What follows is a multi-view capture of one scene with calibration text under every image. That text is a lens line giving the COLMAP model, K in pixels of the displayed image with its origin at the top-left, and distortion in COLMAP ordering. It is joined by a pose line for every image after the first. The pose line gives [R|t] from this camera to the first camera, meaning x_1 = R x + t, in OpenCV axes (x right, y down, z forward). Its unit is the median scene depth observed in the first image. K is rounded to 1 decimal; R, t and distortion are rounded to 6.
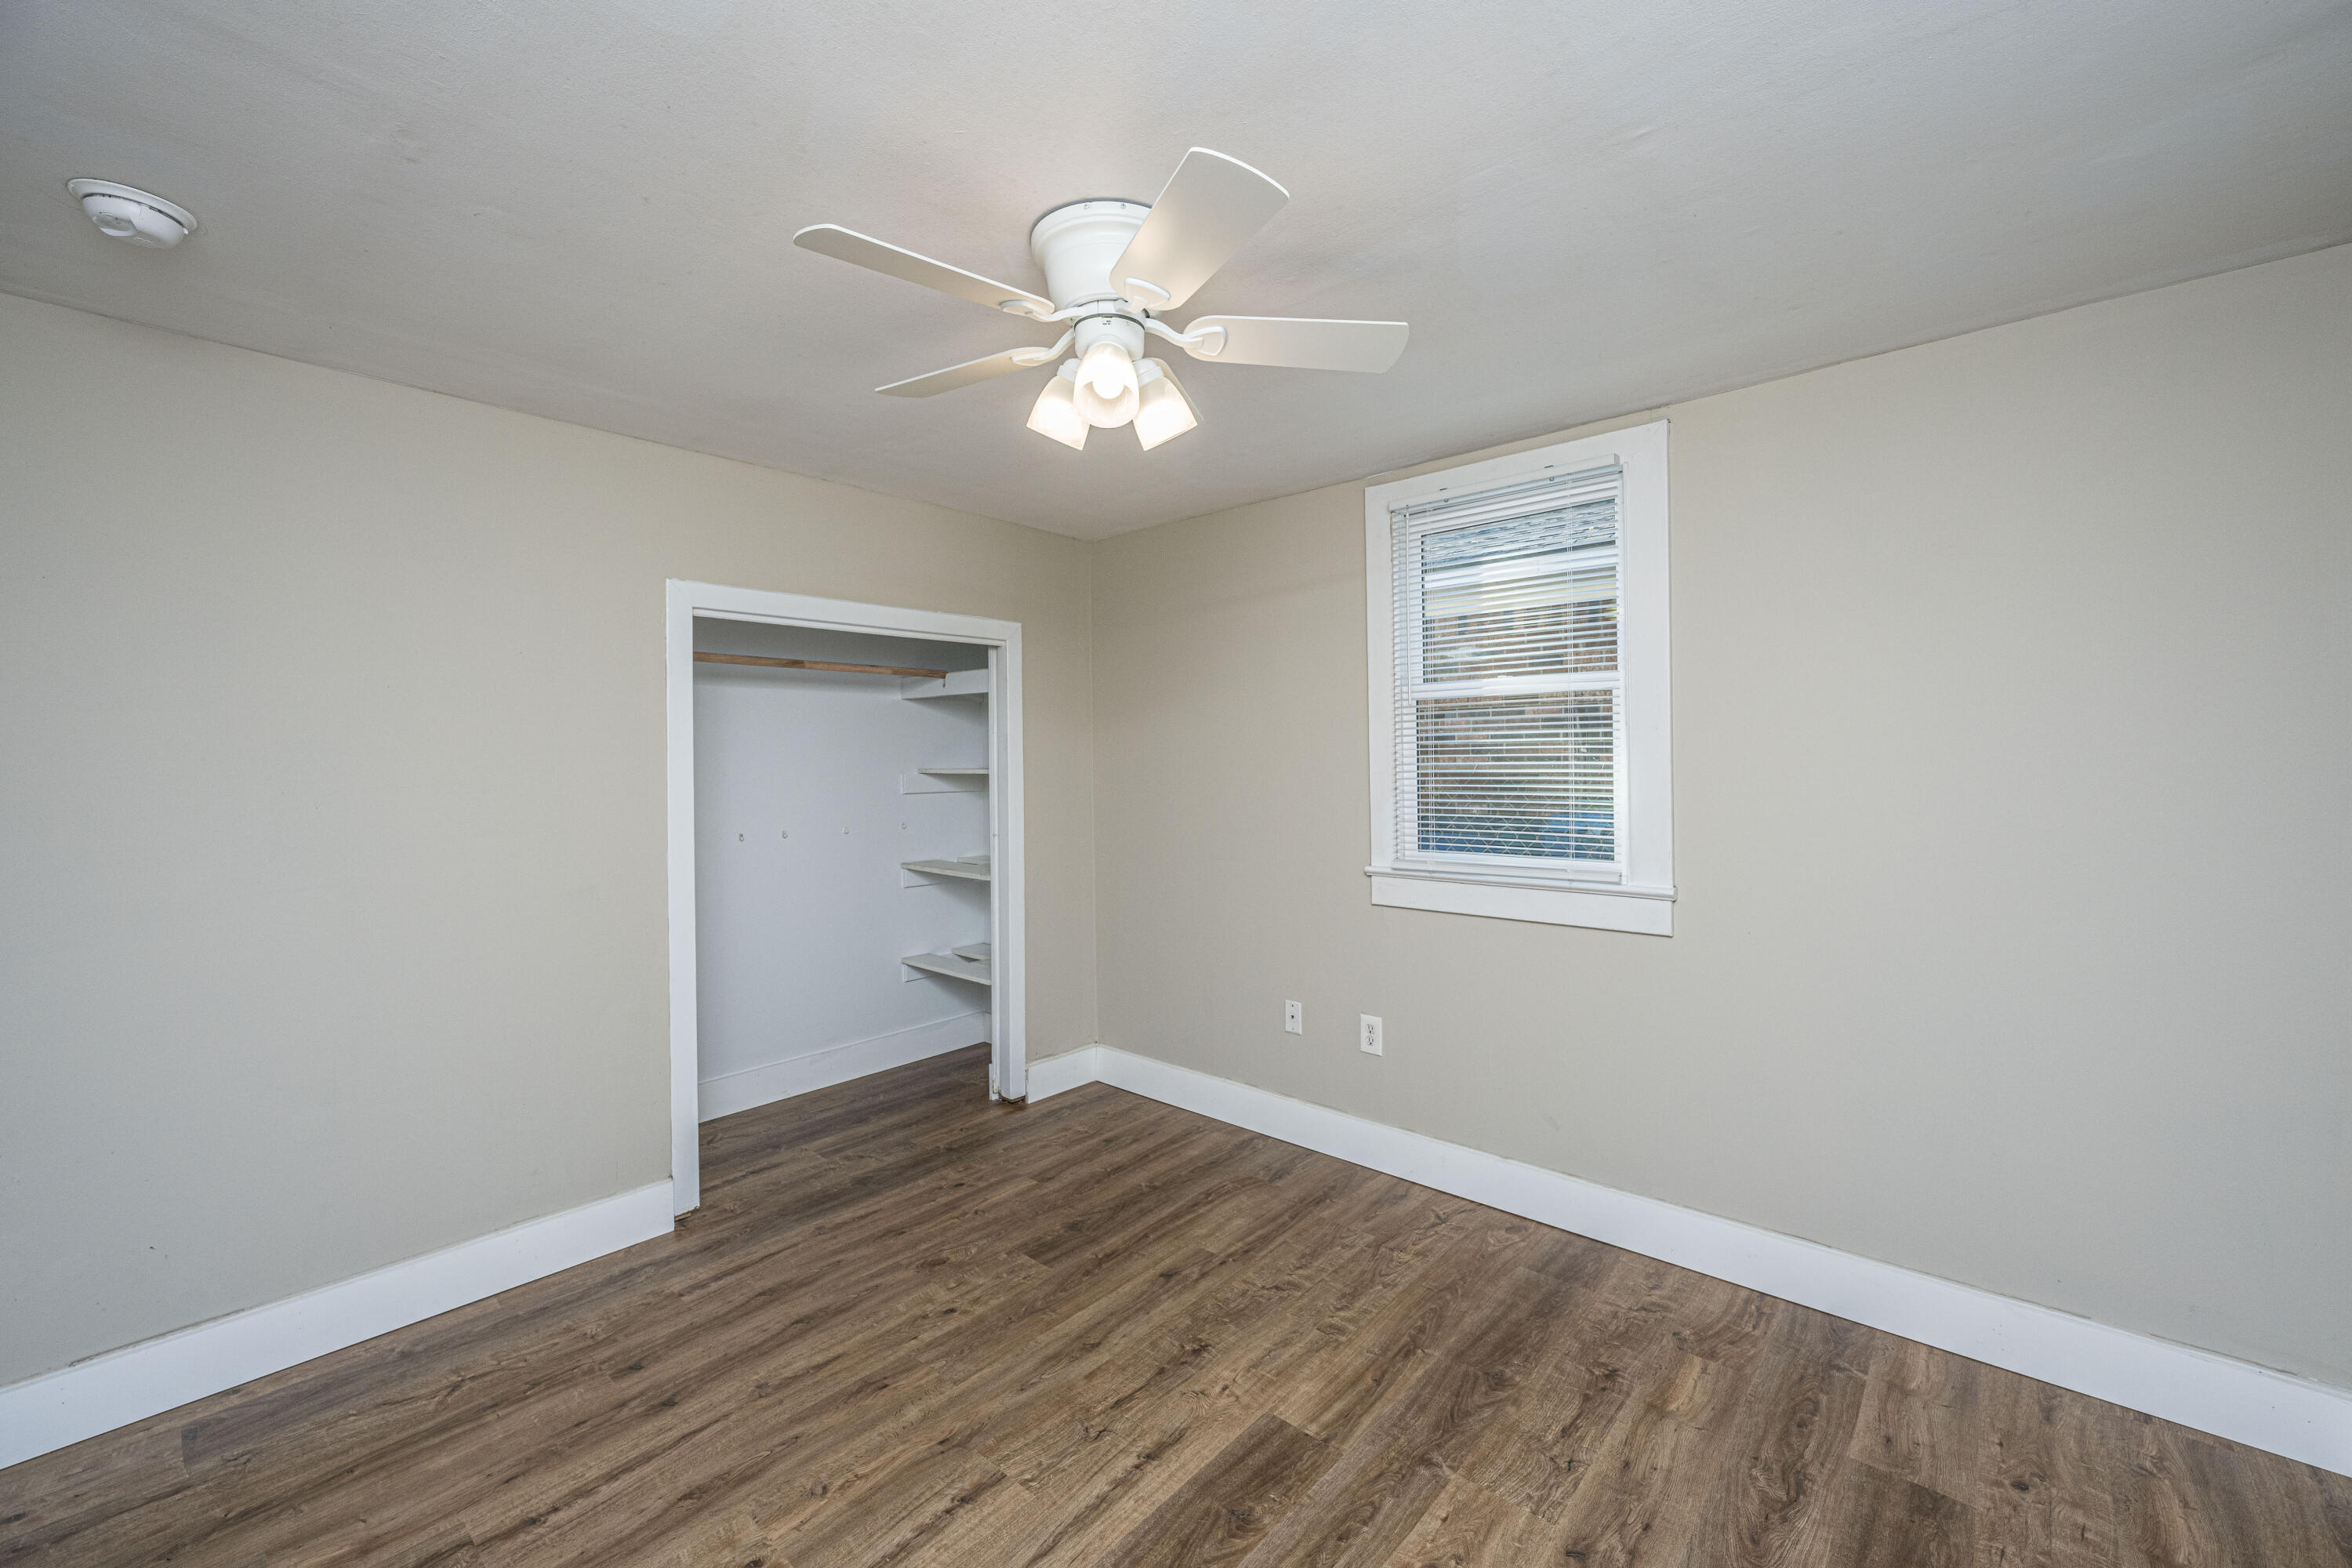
lens RADIAL K [[941.4, 0, 1179.6], [0, 941.4, 768.5], [0, 0, 1]] dist [0.001136, 0.000207]
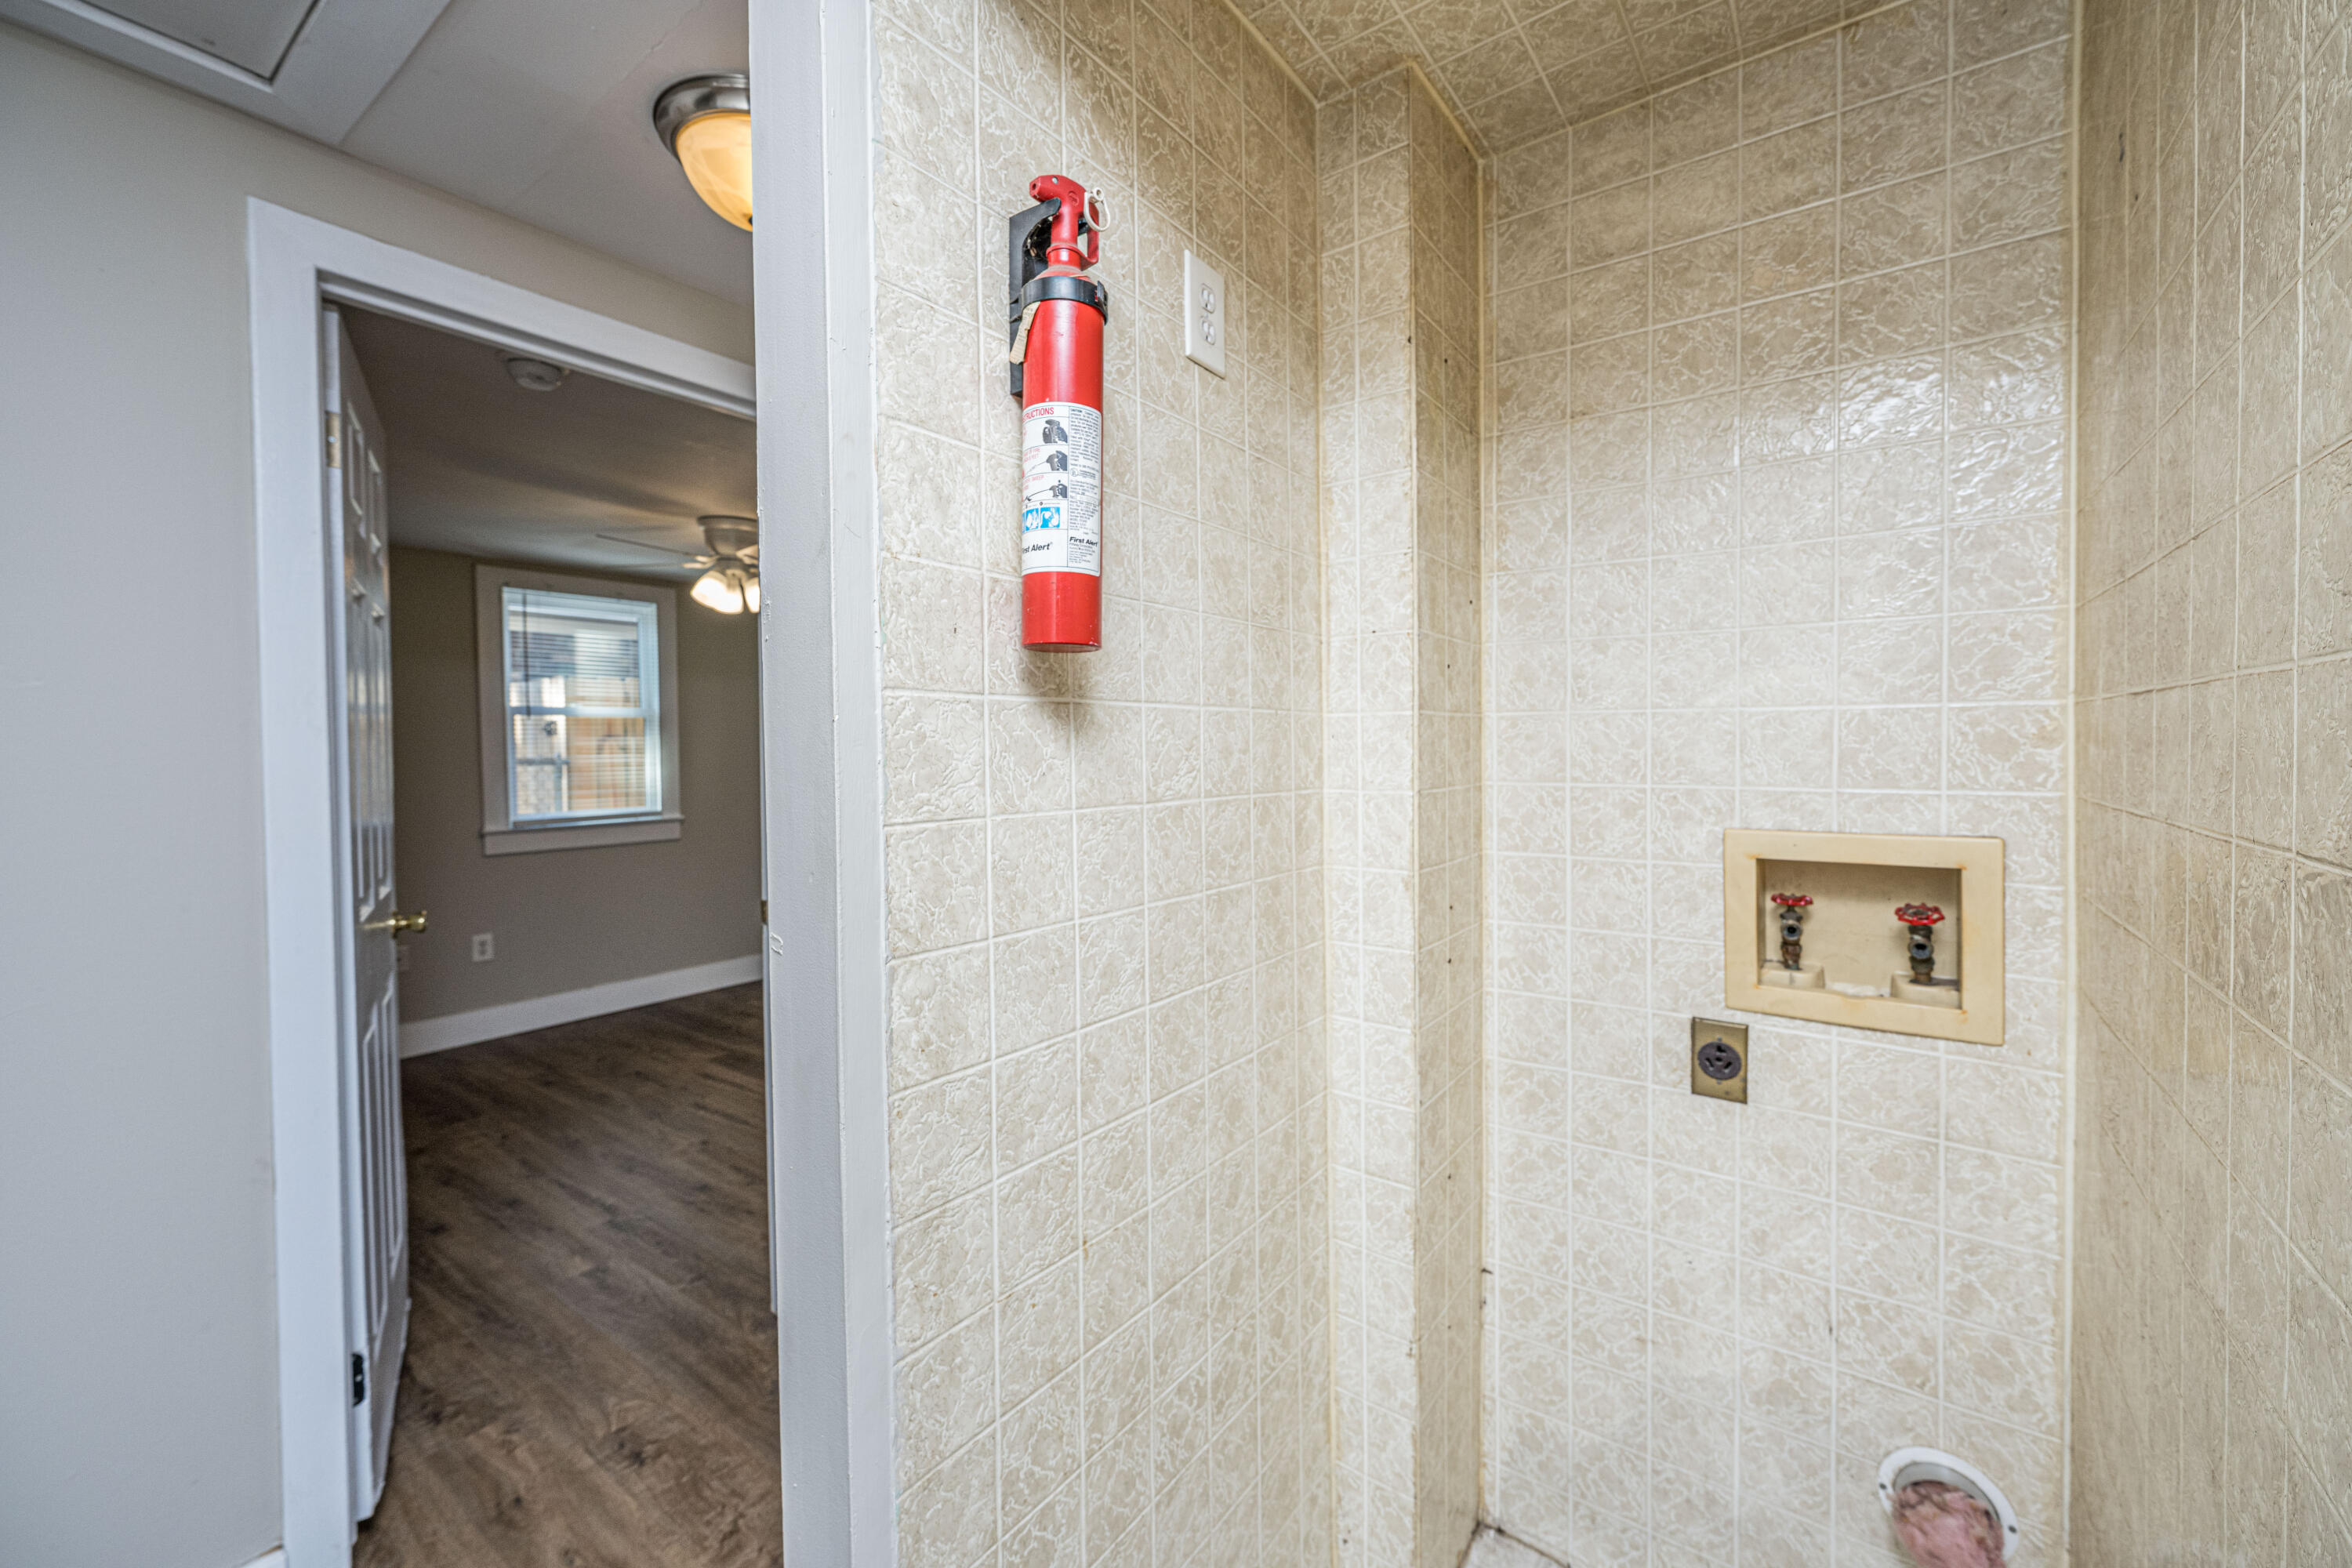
lens RADIAL K [[941.4, 0, 1179.6], [0, 941.4, 768.5], [0, 0, 1]] dist [0.001136, 0.000207]
pose [[-0.093678, -0.005687, 0.995586, -1.861428], [0.025032, 0.999654, 0.008065, 0.037840], [-0.995288, 0.025677, -0.093503, 0.111466]]
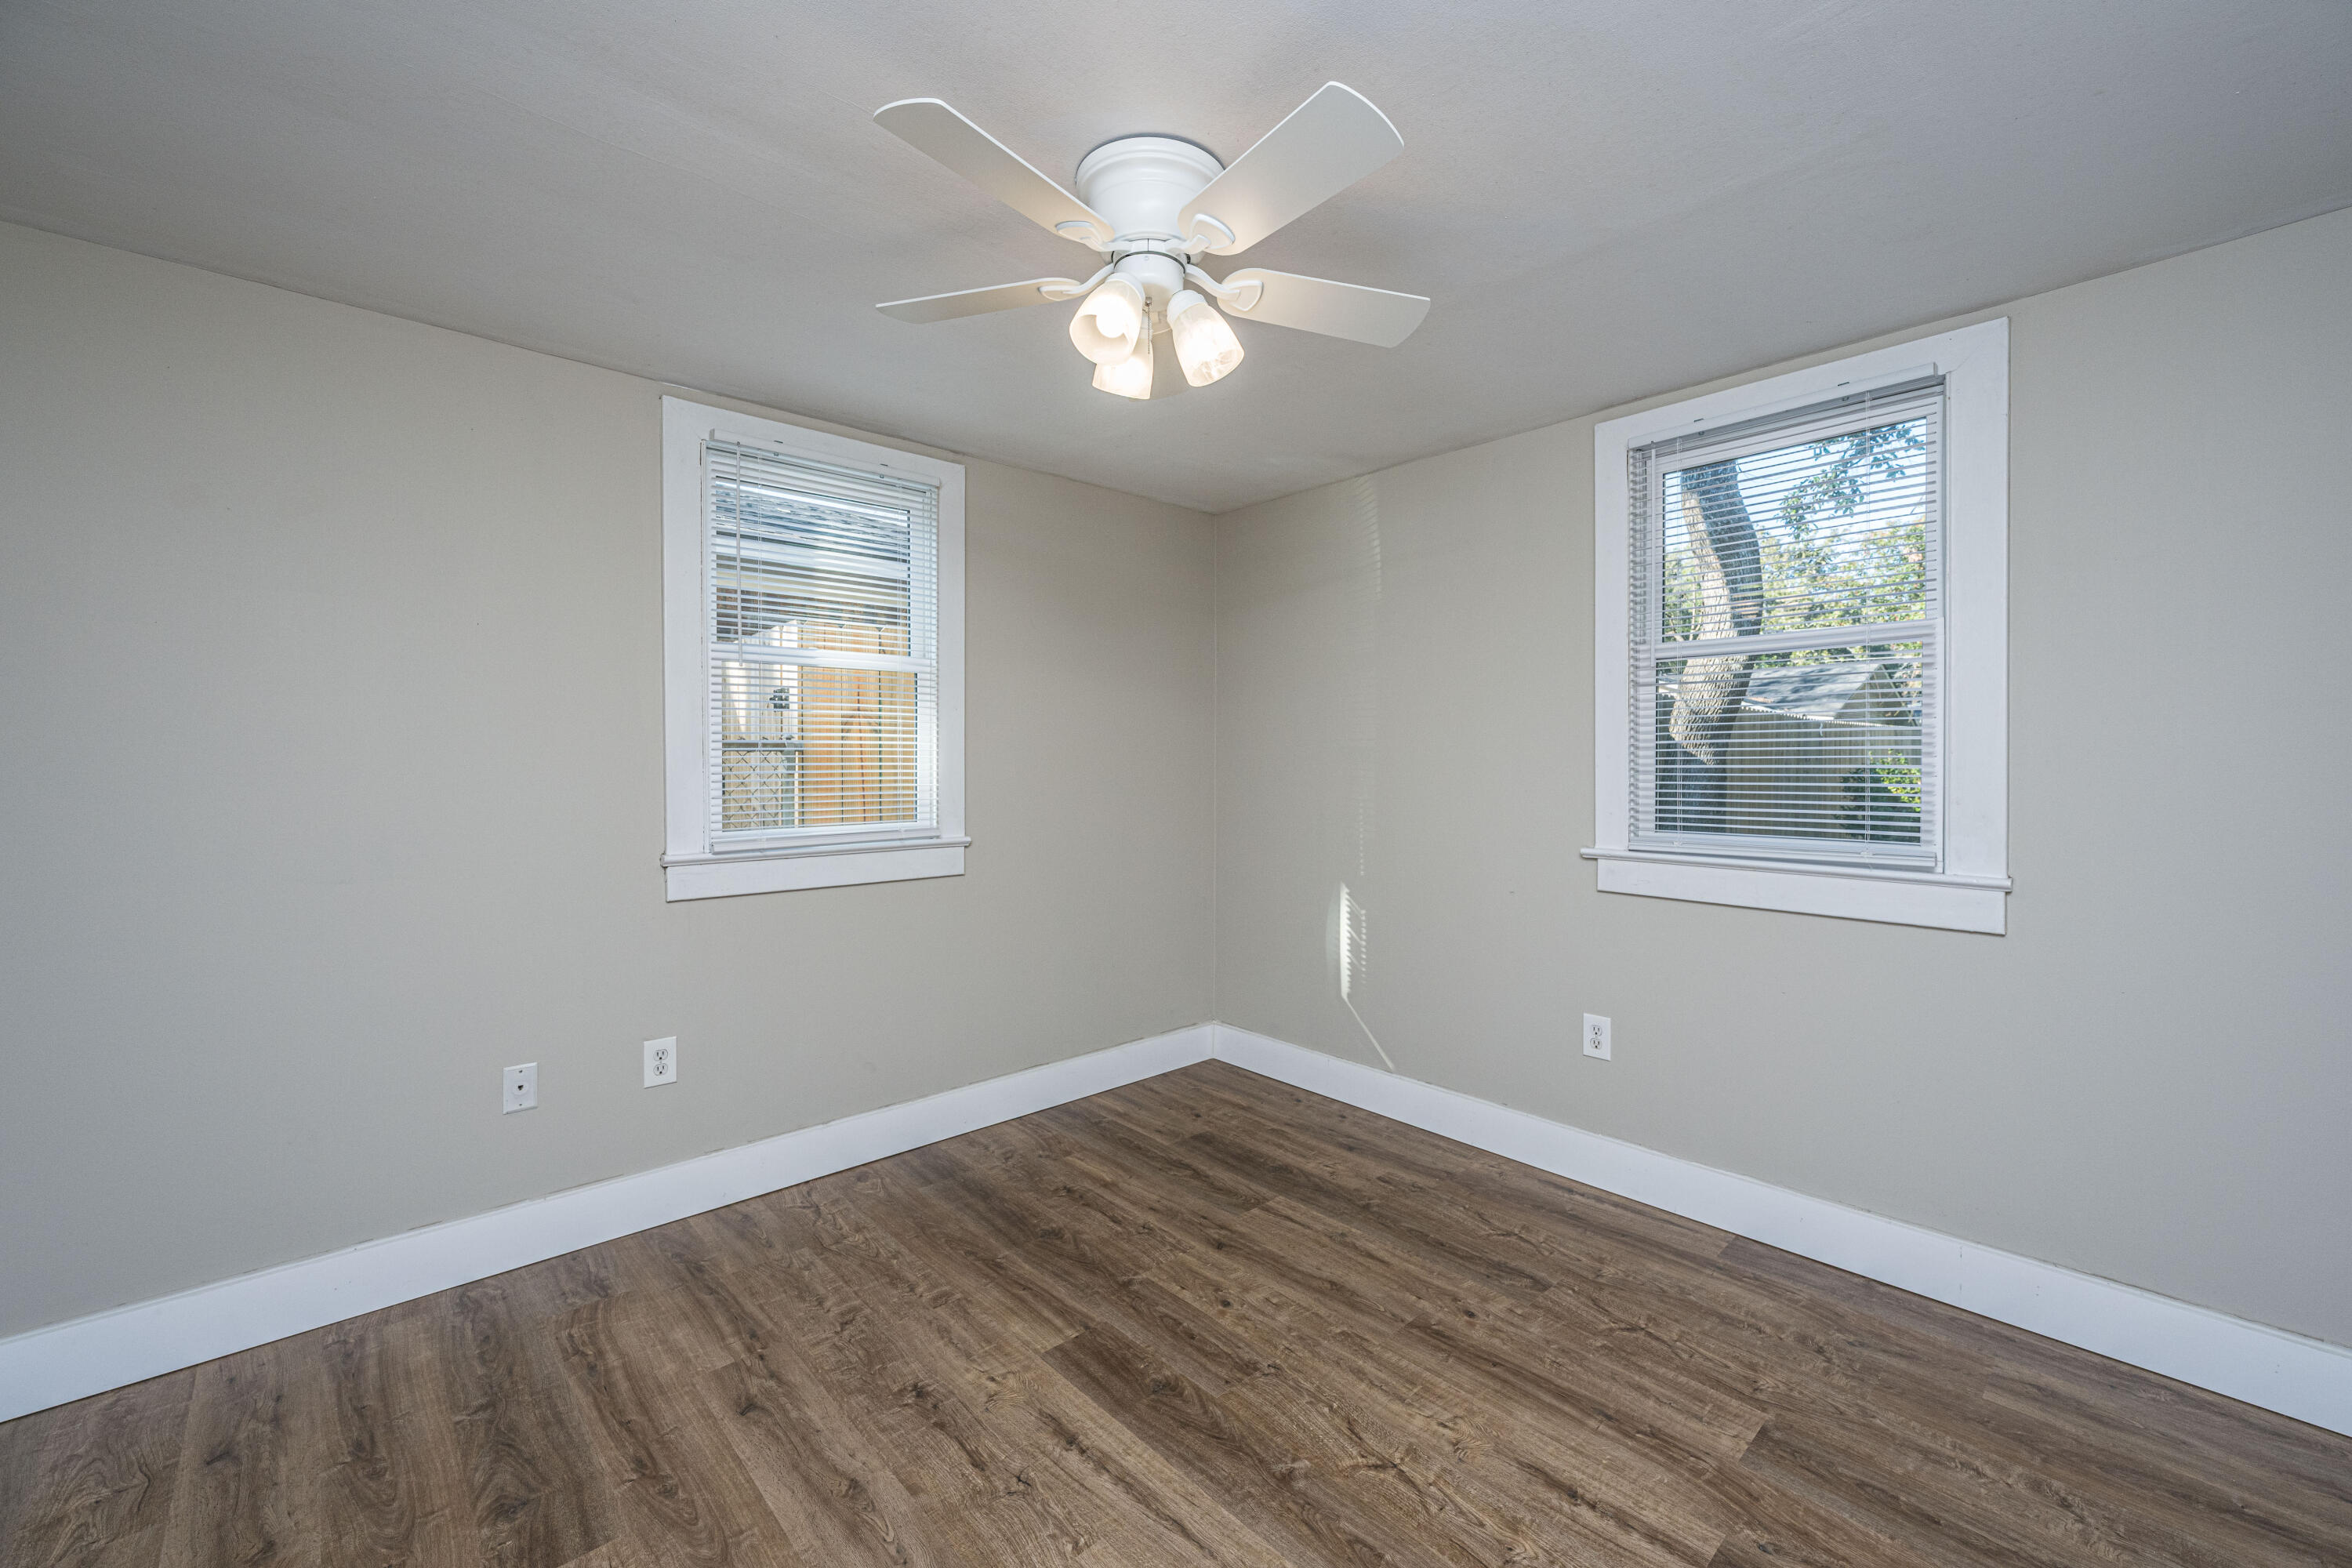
lens RADIAL K [[941.4, 0, 1179.6], [0, 941.4, 768.5], [0, 0, 1]] dist [0.001136, 0.000207]
pose [[0.107069, 0.002010, 0.994250, -0.802080], [0.011238, 0.999932, -0.003232, 0.049746], [-0.994188, 0.011519, 0.107039, 0.653336]]
